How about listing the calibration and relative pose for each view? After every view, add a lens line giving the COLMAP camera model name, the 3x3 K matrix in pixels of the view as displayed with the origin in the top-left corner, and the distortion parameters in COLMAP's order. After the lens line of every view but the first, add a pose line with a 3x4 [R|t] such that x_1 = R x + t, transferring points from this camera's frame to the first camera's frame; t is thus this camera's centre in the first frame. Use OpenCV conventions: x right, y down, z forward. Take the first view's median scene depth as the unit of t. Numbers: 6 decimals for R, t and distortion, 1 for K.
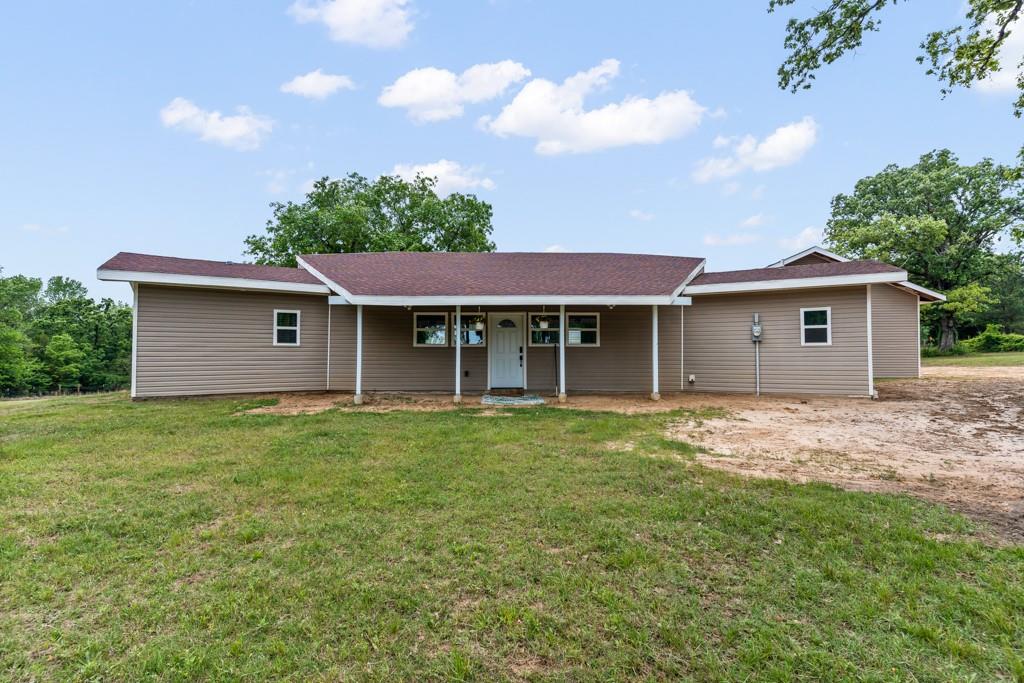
lens RADIAL K [[480.7, 0, 512.6], [0, 480.7, 345.5], [0, 0, 1]] dist [0.002695, -0.000493]
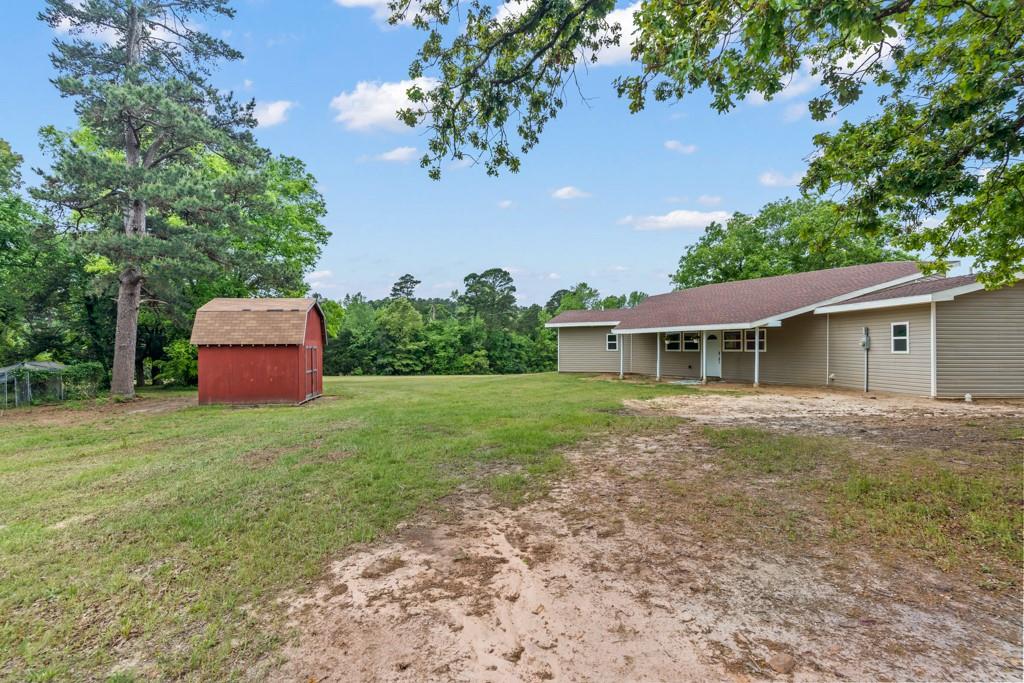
lens RADIAL K [[480.7, 0, 511.3], [0, 480.7, 344.7], [0, 0, 1]] dist [0.002695, -0.000493]
pose [[0.514092, -0.005967, -0.857714, 1.154051], [0.019015, 0.999809, 0.004442, -0.045560], [0.857524, -0.018593, 0.514107, -0.471613]]
